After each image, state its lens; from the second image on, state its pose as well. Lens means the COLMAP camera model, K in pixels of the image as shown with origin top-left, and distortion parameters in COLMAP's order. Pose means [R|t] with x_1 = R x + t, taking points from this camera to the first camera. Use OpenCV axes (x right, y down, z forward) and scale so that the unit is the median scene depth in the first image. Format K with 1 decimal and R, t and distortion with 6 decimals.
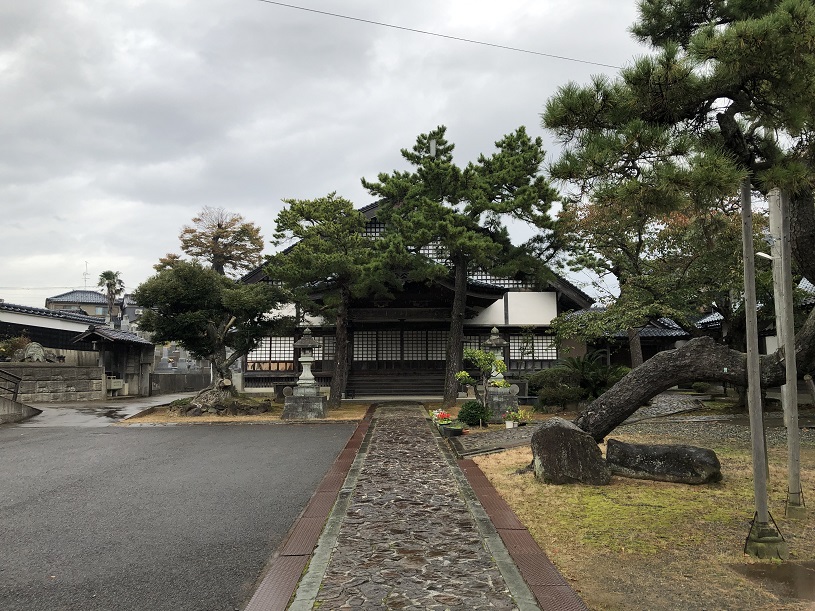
lens RADIAL K [[667.6, 0, 407.5], [0, 667.6, 305.5], [0, 0, 1]] dist [0.003739, 0.000796]
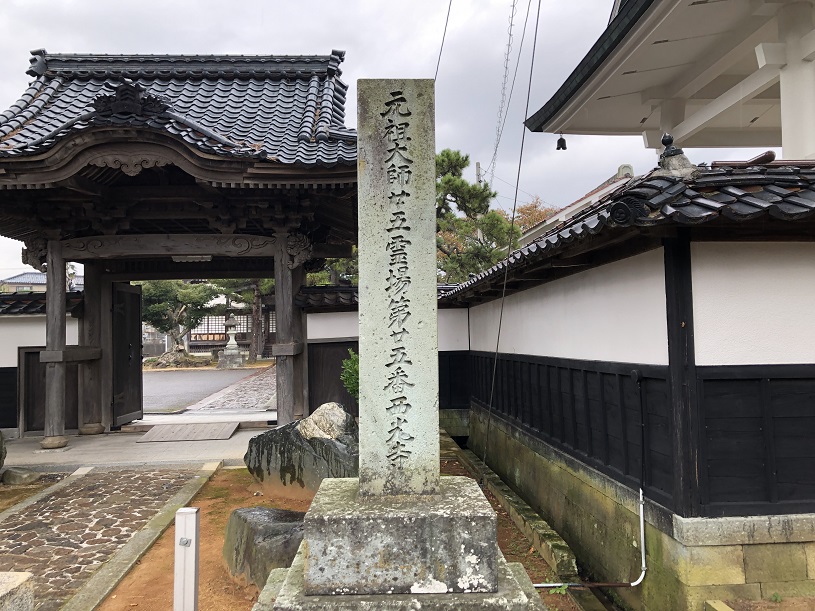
lens RADIAL K [[658.3, 0, 407.5], [0, 658.3, 305.5], [0, 0, 1]] dist [0.011552, 0.001829]
pose [[0.995398, -0.008842, 0.095423, 0.098743], [0.004514, 0.998955, 0.045485, -0.045301], [-0.095725, -0.044845, 0.994397, -0.513654]]
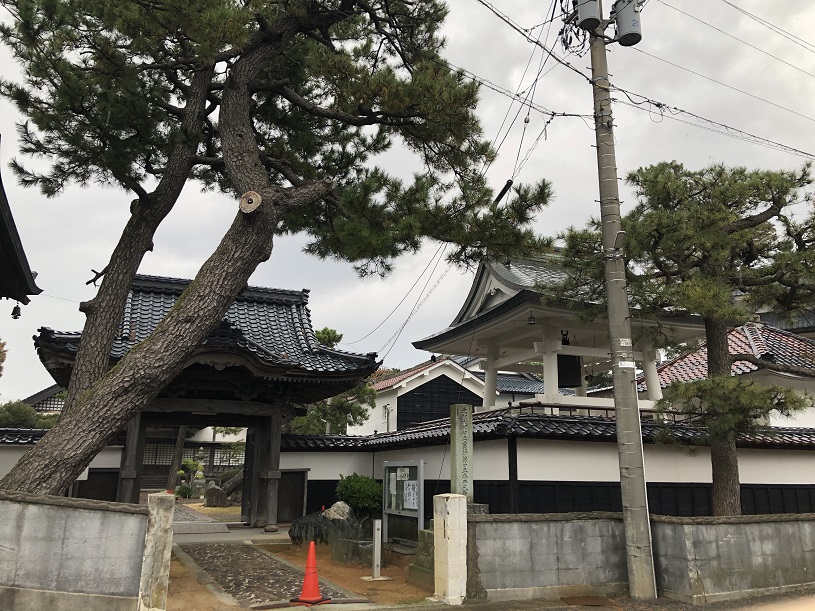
lens RADIAL K [[667.6, 0, 407.5], [0, 667.6, 305.5], [0, 0, 1]] dist [0.003739, 0.000796]
pose [[0.918605, 0.112789, 0.378740, -0.070937], [-0.052851, 0.984859, -0.165105, -0.061862], [-0.391628, 0.131650, 0.910657, -0.763441]]
